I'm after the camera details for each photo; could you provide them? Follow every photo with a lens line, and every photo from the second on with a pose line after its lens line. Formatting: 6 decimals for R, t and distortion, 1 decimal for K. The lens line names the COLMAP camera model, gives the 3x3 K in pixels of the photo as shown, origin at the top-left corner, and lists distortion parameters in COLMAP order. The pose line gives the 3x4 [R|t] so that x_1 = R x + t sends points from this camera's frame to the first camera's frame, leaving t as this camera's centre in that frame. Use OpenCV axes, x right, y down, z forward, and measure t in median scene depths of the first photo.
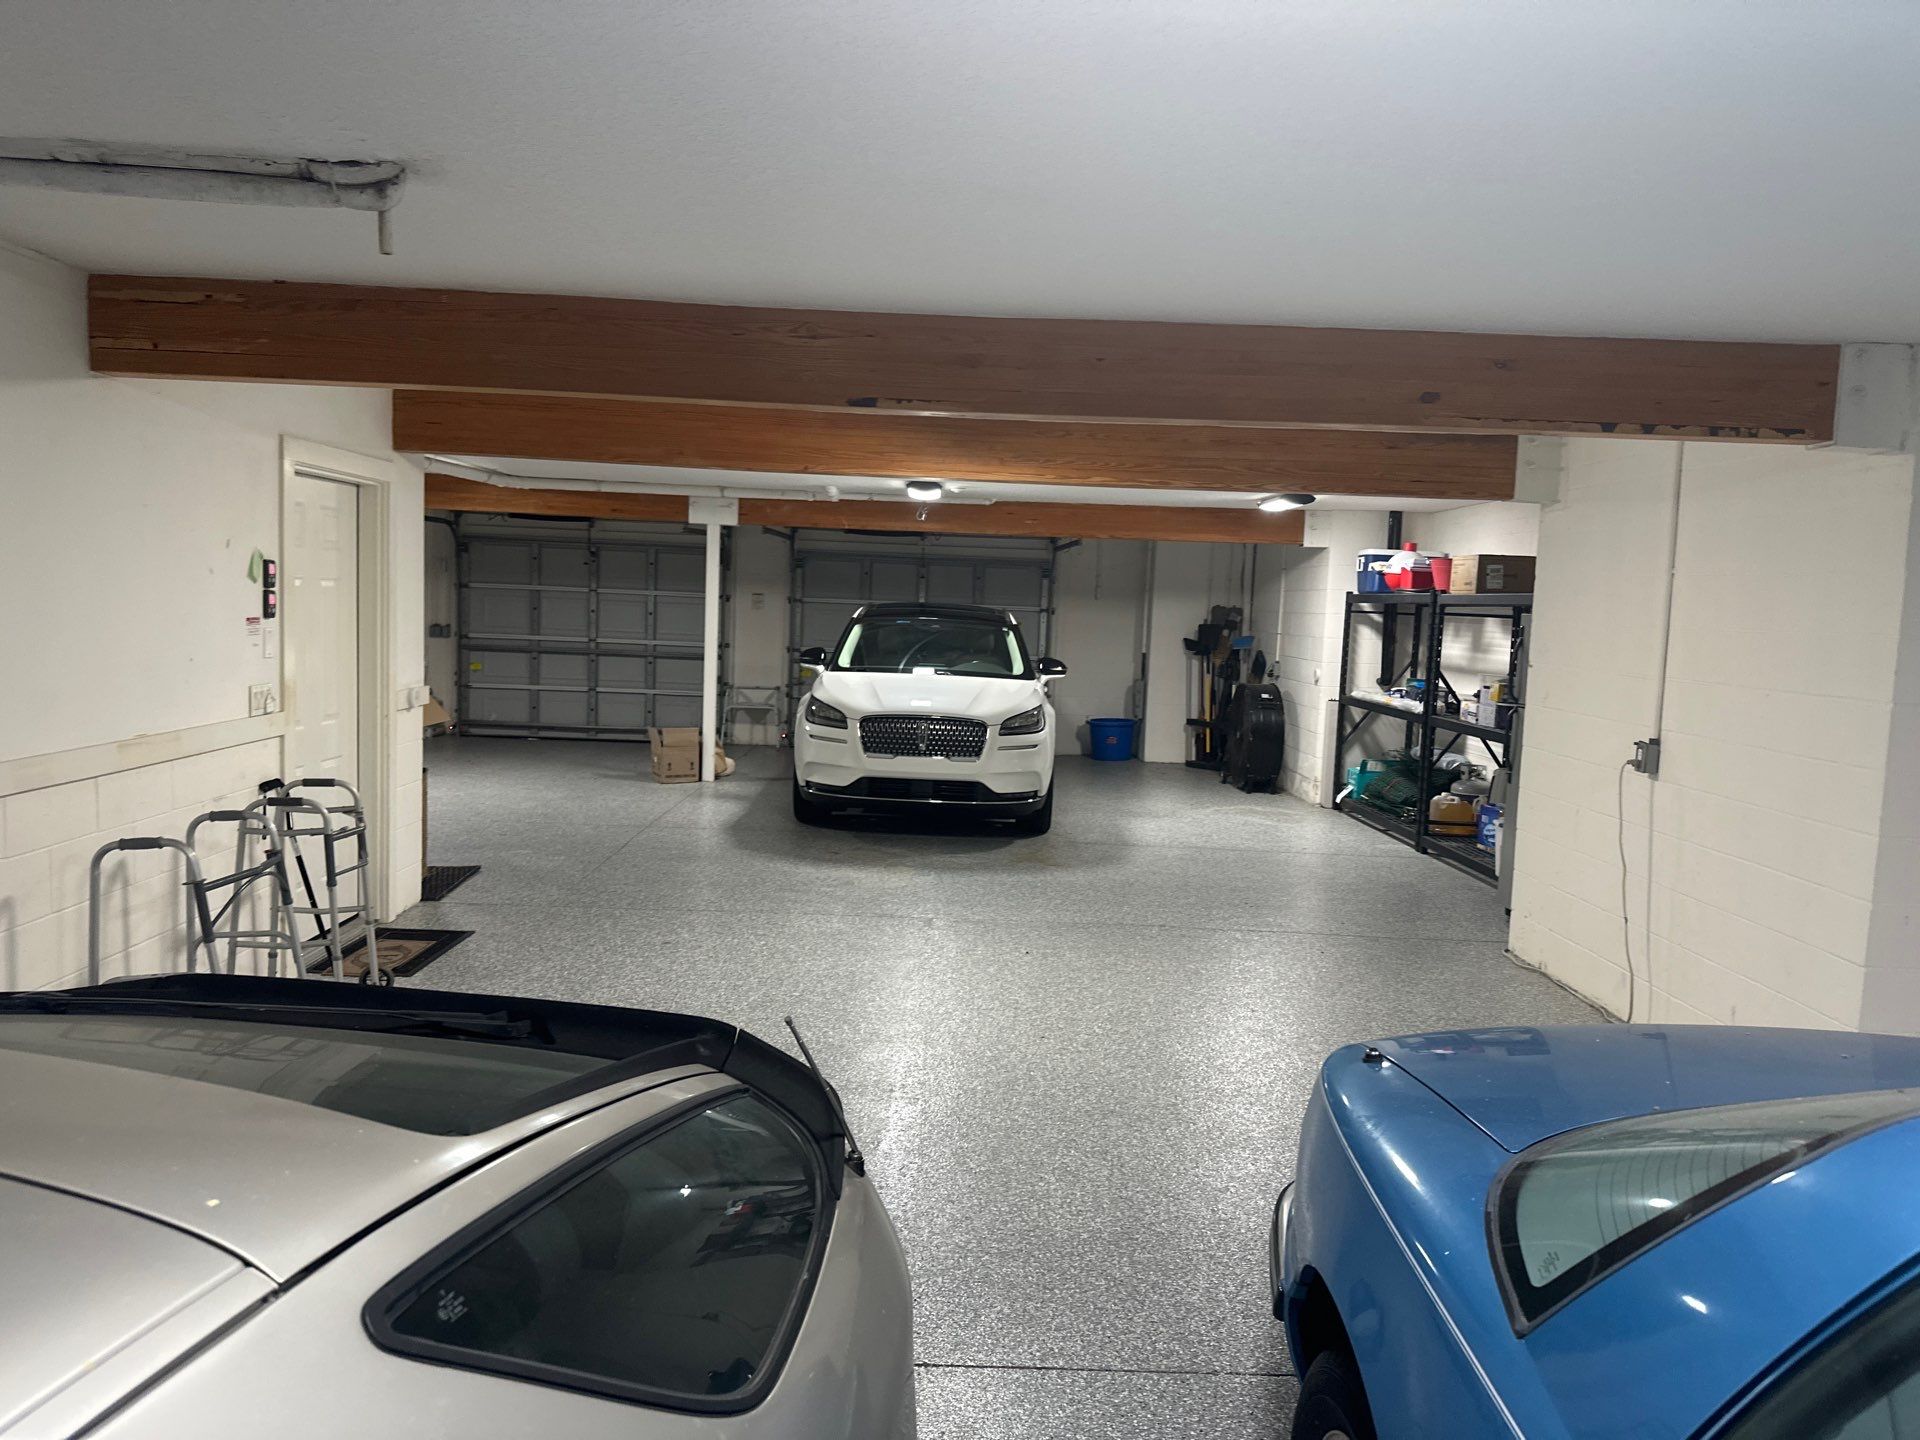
lens RADIAL K [[1337.0, 0, 972.5], [0, 1337.0, 732.2], [0, 0, 1]] dist [0.062138, -0.077658]
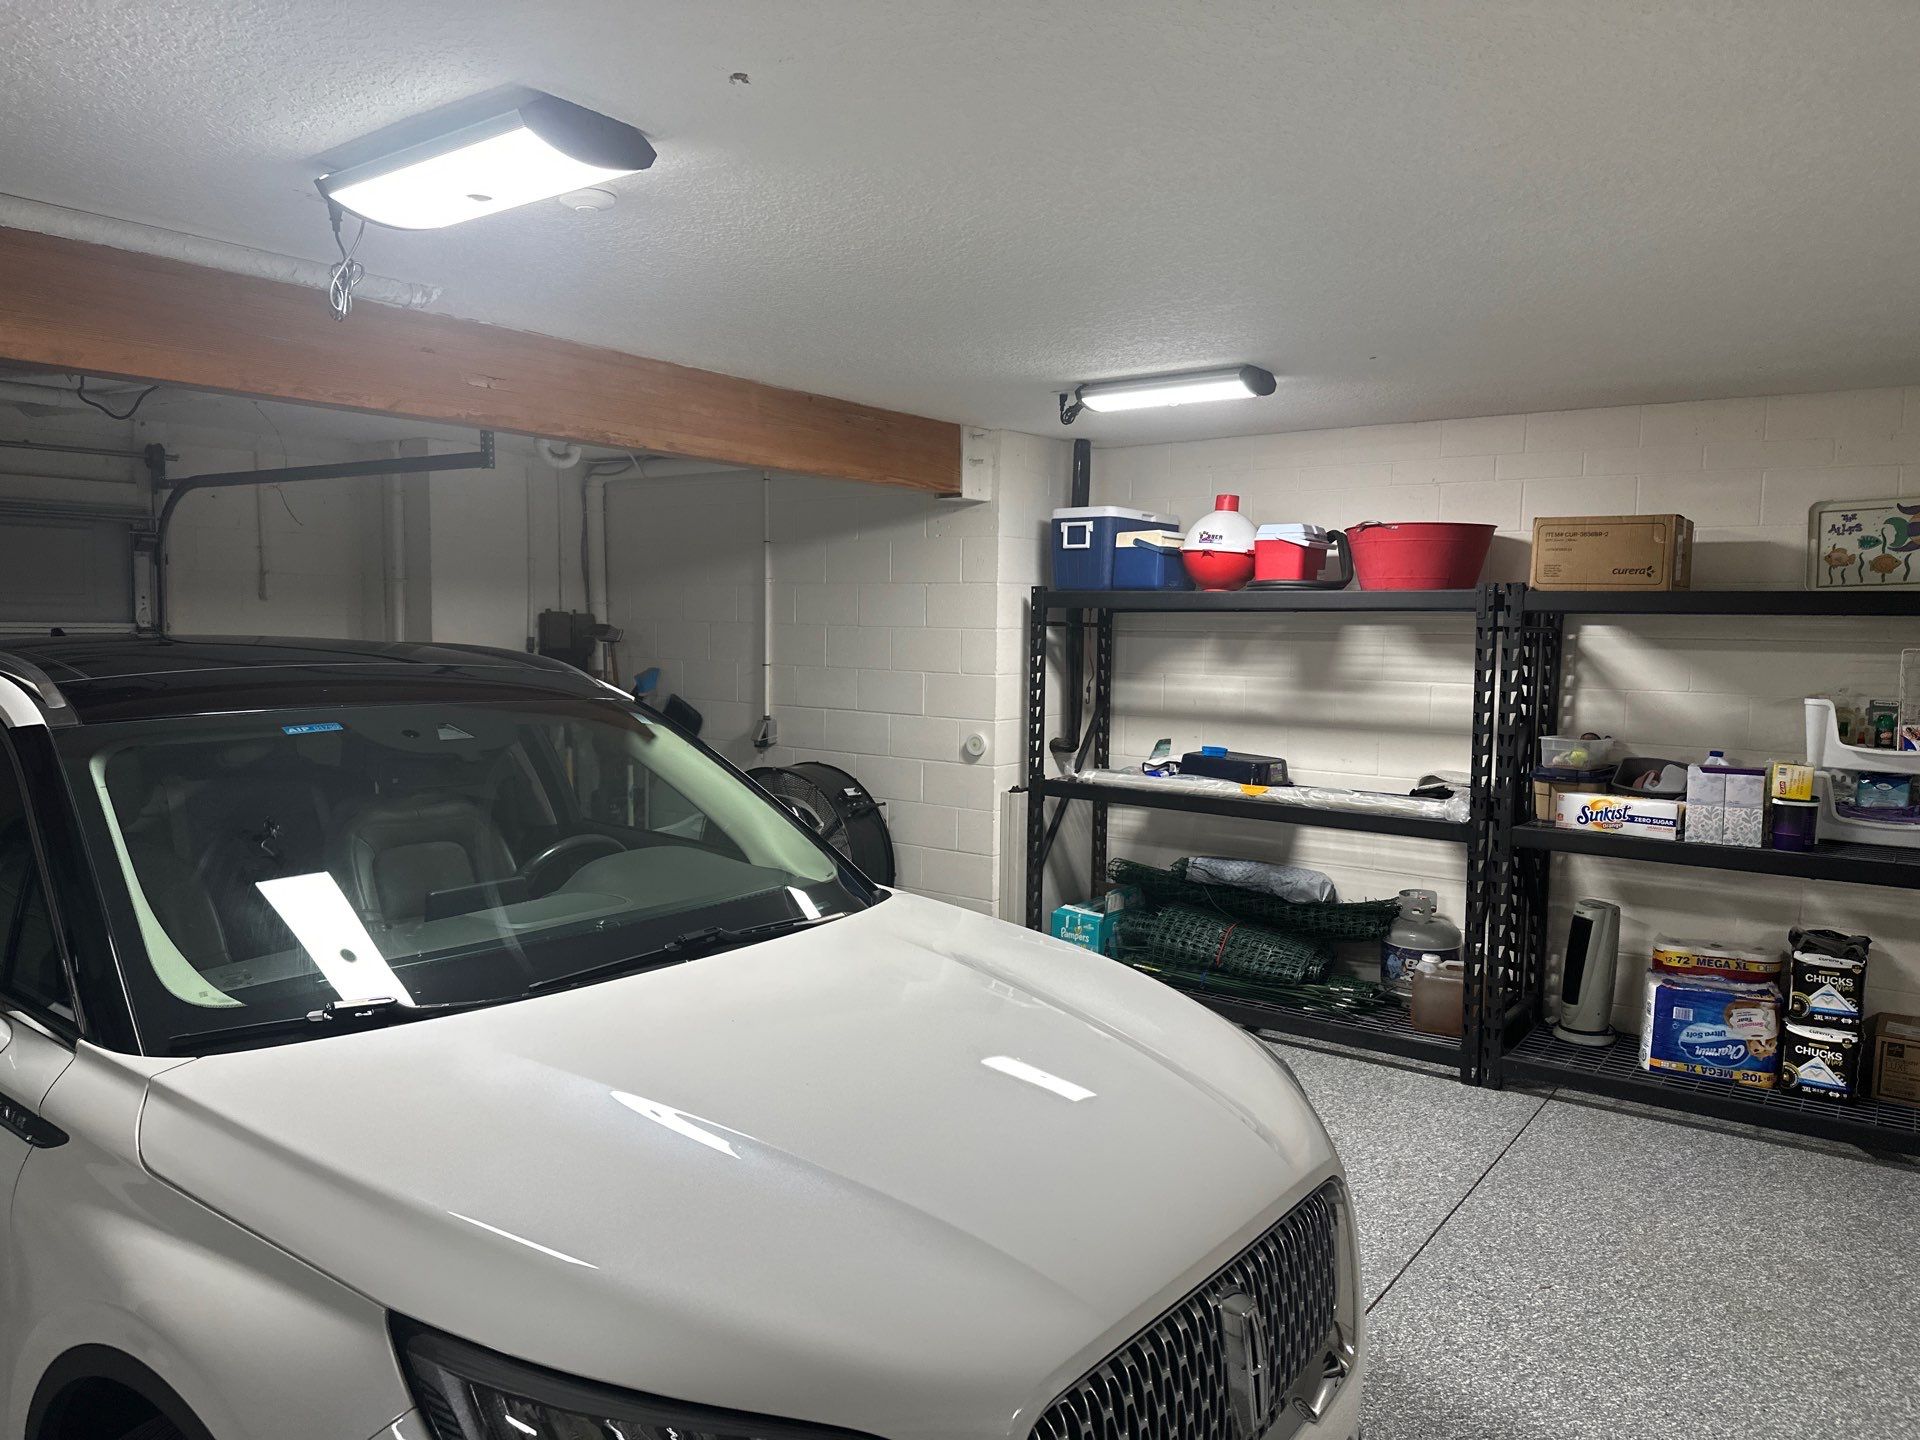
lens RADIAL K [[1337.0, 0, 957.0], [0, 1337.0, 725.5], [0, 0, 1]] dist [0.062138, -0.077658]
pose [[0.603824, -0.094895, 0.791449, -0.127547], [0.088635, 0.994724, 0.051645, -0.062167], [-0.792175, 0.038965, 0.609049, 0.554528]]
